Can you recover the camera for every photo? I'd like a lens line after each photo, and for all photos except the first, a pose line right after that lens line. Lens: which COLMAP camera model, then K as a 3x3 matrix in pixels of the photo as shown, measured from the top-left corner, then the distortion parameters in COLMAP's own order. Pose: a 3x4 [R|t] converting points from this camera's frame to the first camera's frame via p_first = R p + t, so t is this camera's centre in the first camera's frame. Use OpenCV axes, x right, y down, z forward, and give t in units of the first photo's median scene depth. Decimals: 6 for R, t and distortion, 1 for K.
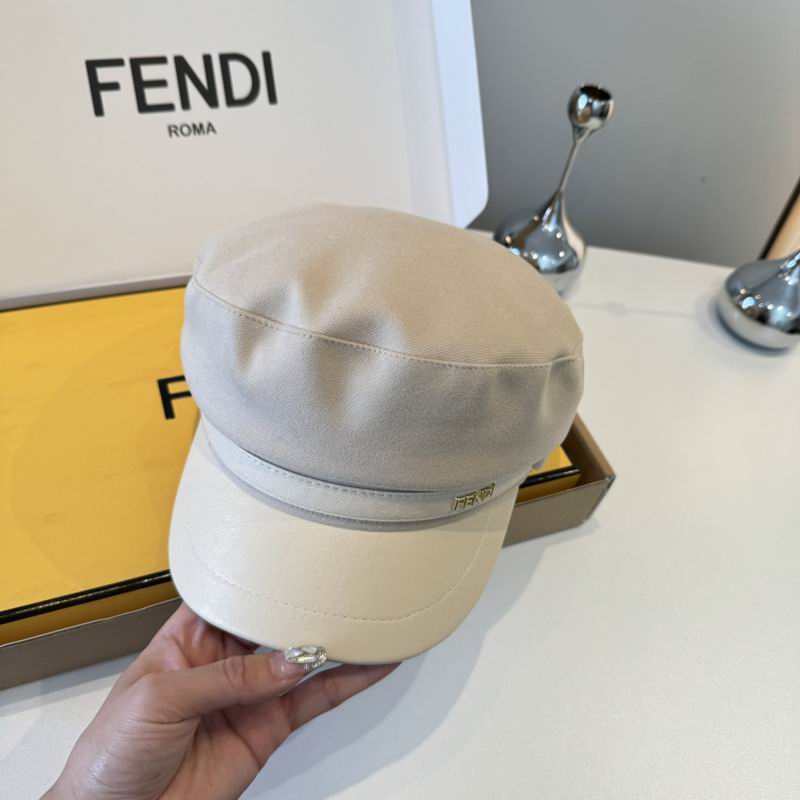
lens RADIAL K [[788.0, 0, 377.5], [0, 788.0, 409.6], [0, 0, 1]] dist [0.022998, -0.139193]
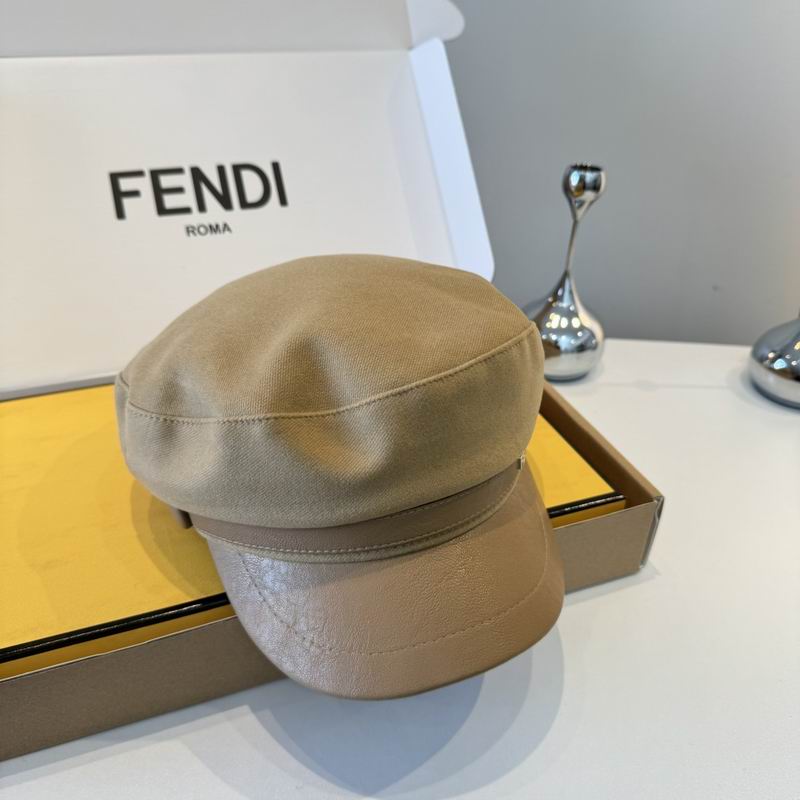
lens RADIAL K [[786.4, 0, 387.0], [0, 786.4, 402.7], [0, 0, 1]] dist [0.117018, -0.404981]
pose [[0.995274, -0.089354, -0.038032, 0.025059], [0.073295, 0.948097, -0.309420, 0.217939], [0.063706, 0.305170, 0.950165, 0.068223]]
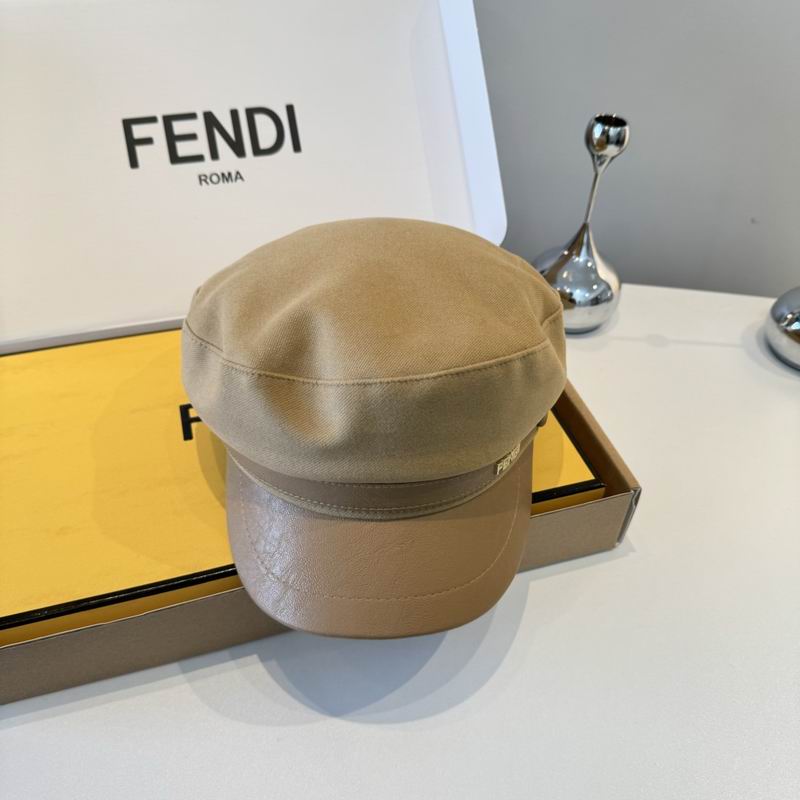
lens RADIAL K [[786.4, 0, 387.0], [0, 786.4, 402.7], [0, 0, 1]] dist [0.117018, -0.404981]
pose [[0.993443, -0.032819, -0.109515, 0.095825], [0.017493, 0.990268, -0.138069, 0.098244], [0.112980, 0.135248, 0.984349, 0.010813]]
